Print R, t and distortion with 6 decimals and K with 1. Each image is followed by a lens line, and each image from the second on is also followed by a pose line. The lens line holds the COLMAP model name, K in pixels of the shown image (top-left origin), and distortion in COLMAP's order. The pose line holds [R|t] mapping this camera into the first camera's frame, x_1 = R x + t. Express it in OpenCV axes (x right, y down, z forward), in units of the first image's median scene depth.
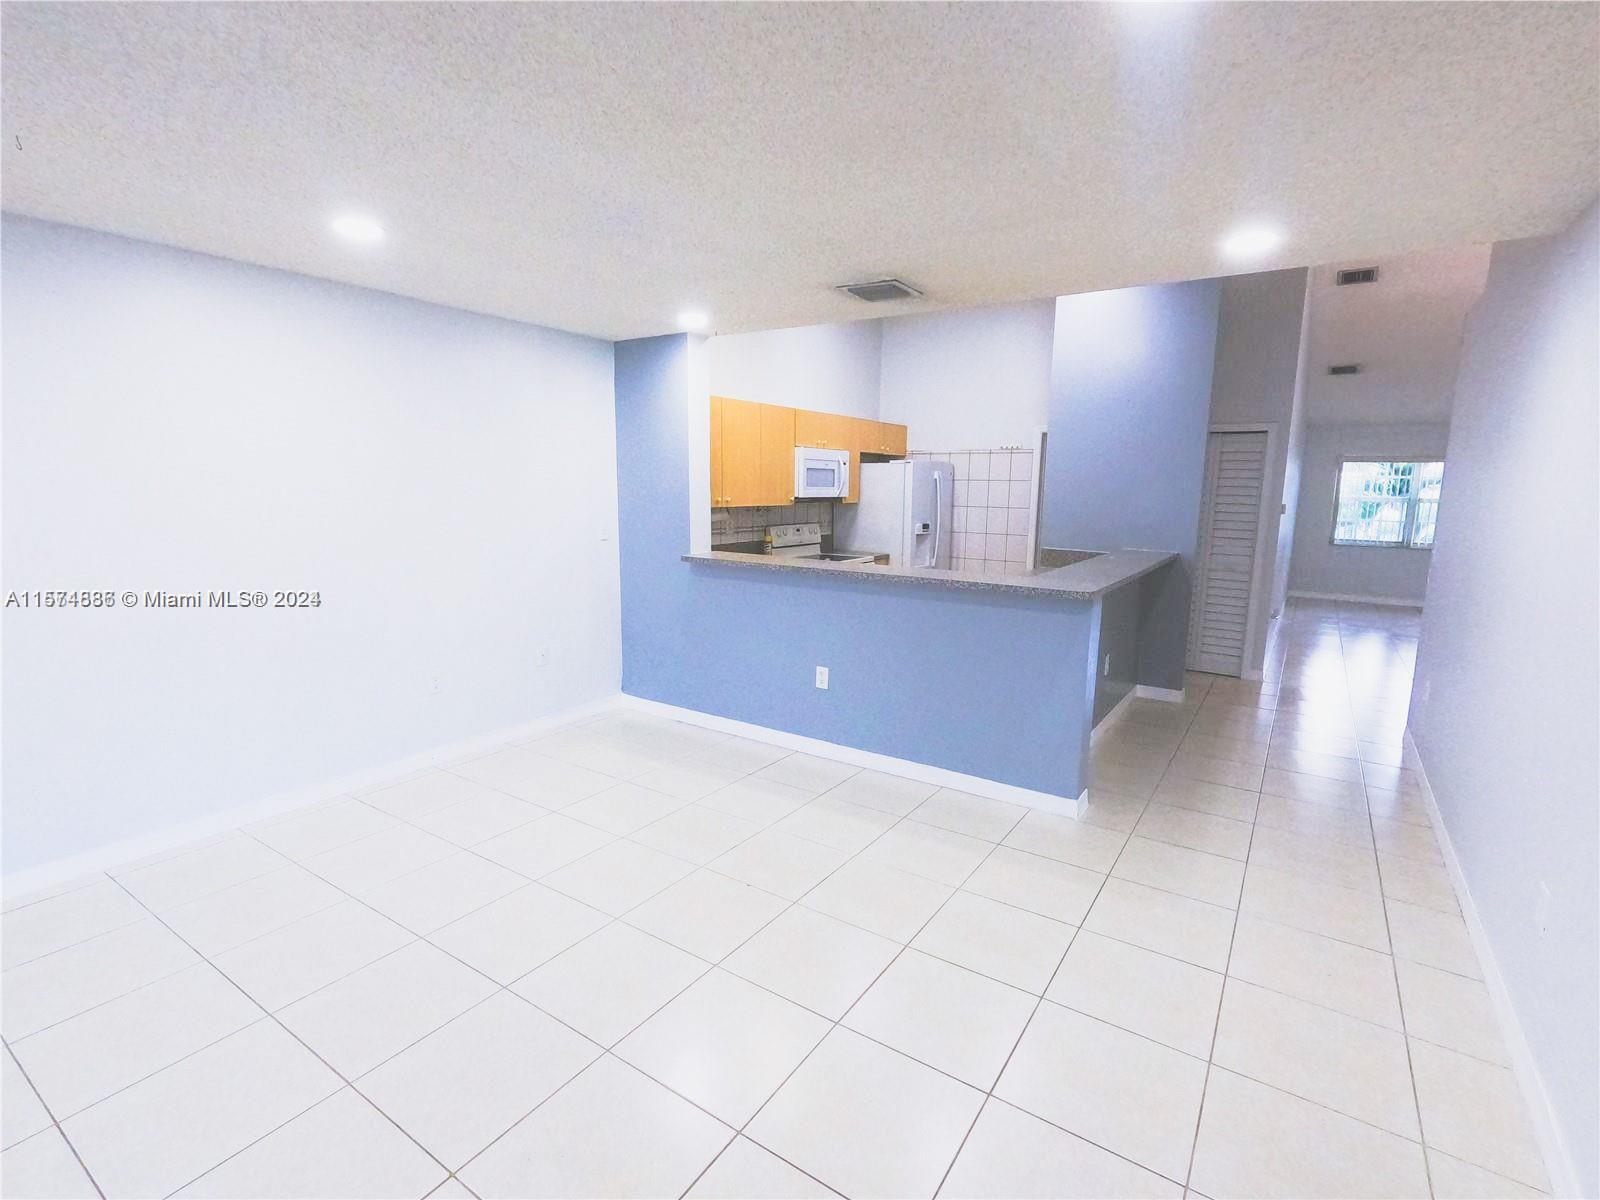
lens RADIAL K [[761.6, 0, 796.4], [0, 761.6, 600.3], [0, 0, 1]] dist [0.025813, 0.000524]
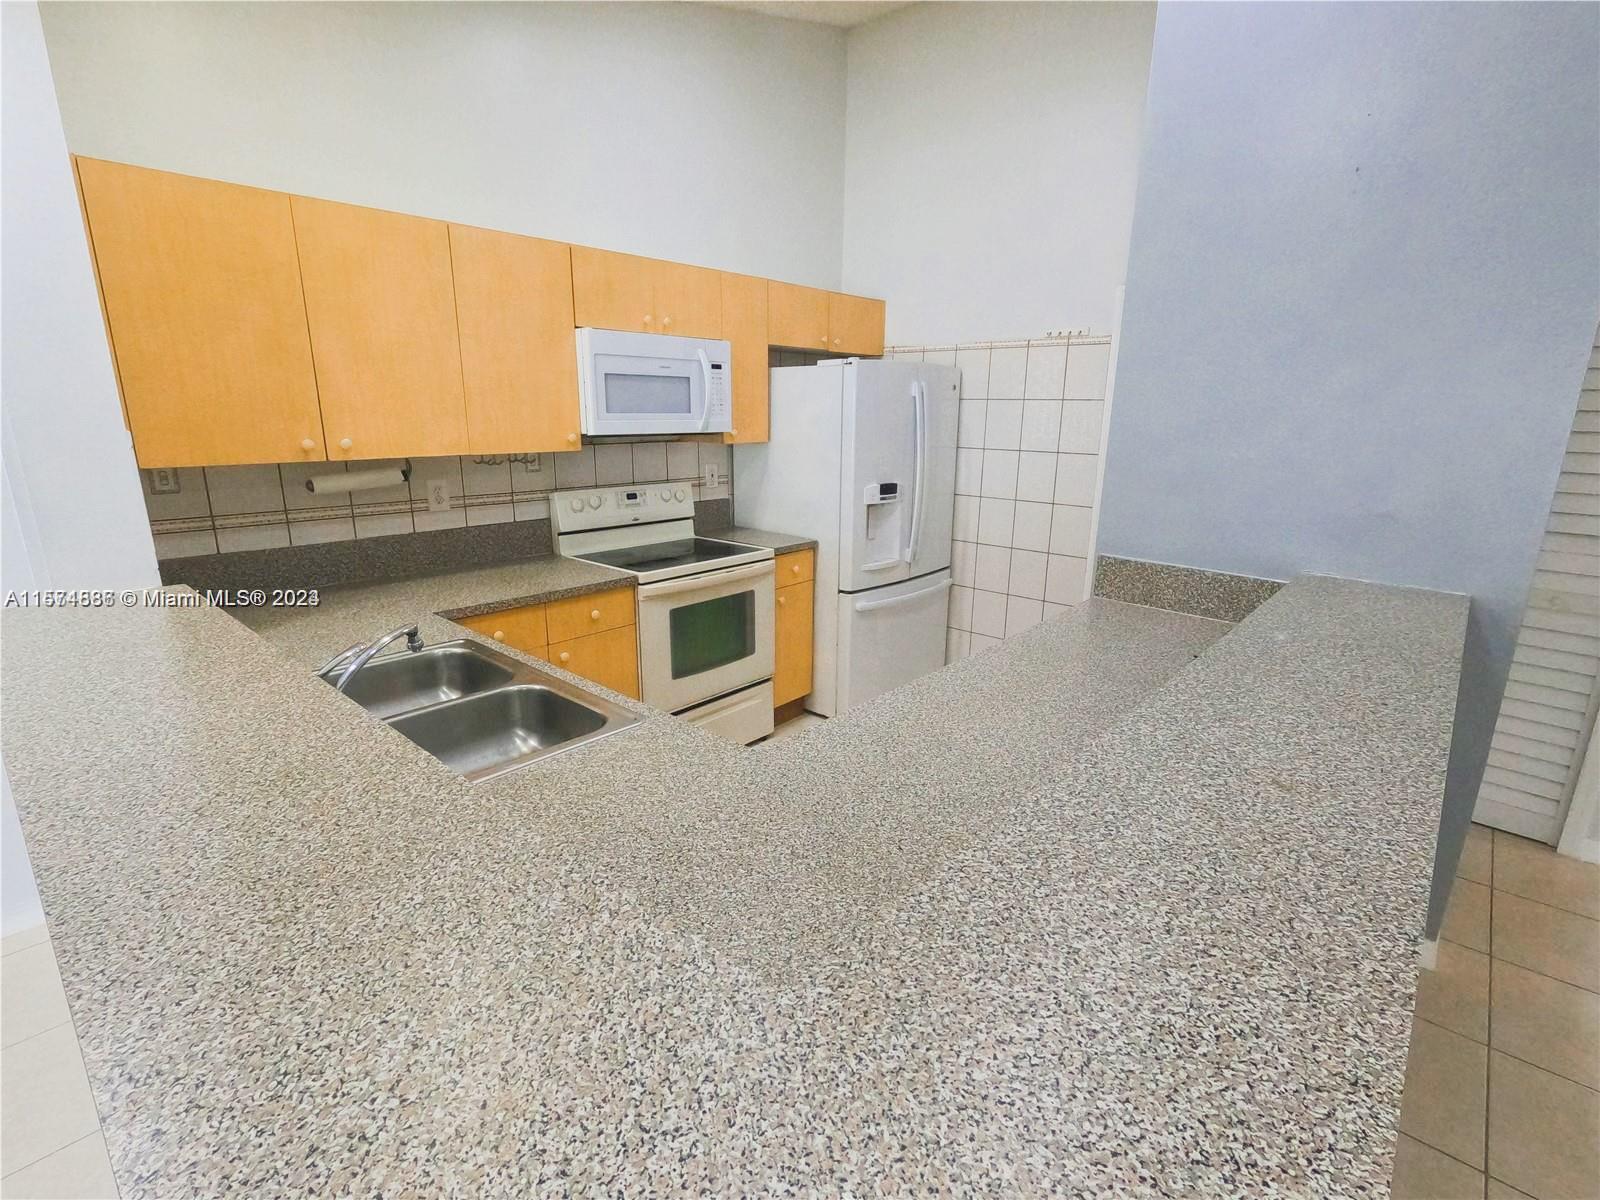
lens RADIAL K [[761.6, 0, 803.6], [0, 761.6, 604.2], [0, 0, 1]] dist [0.025813, 0.000524]
pose [[0.989491, 0.032927, -0.140795, 0.189889], [-0.019114, 0.994968, 0.098357, -0.068717], [0.143325, -0.094632, 0.985141, 0.466689]]
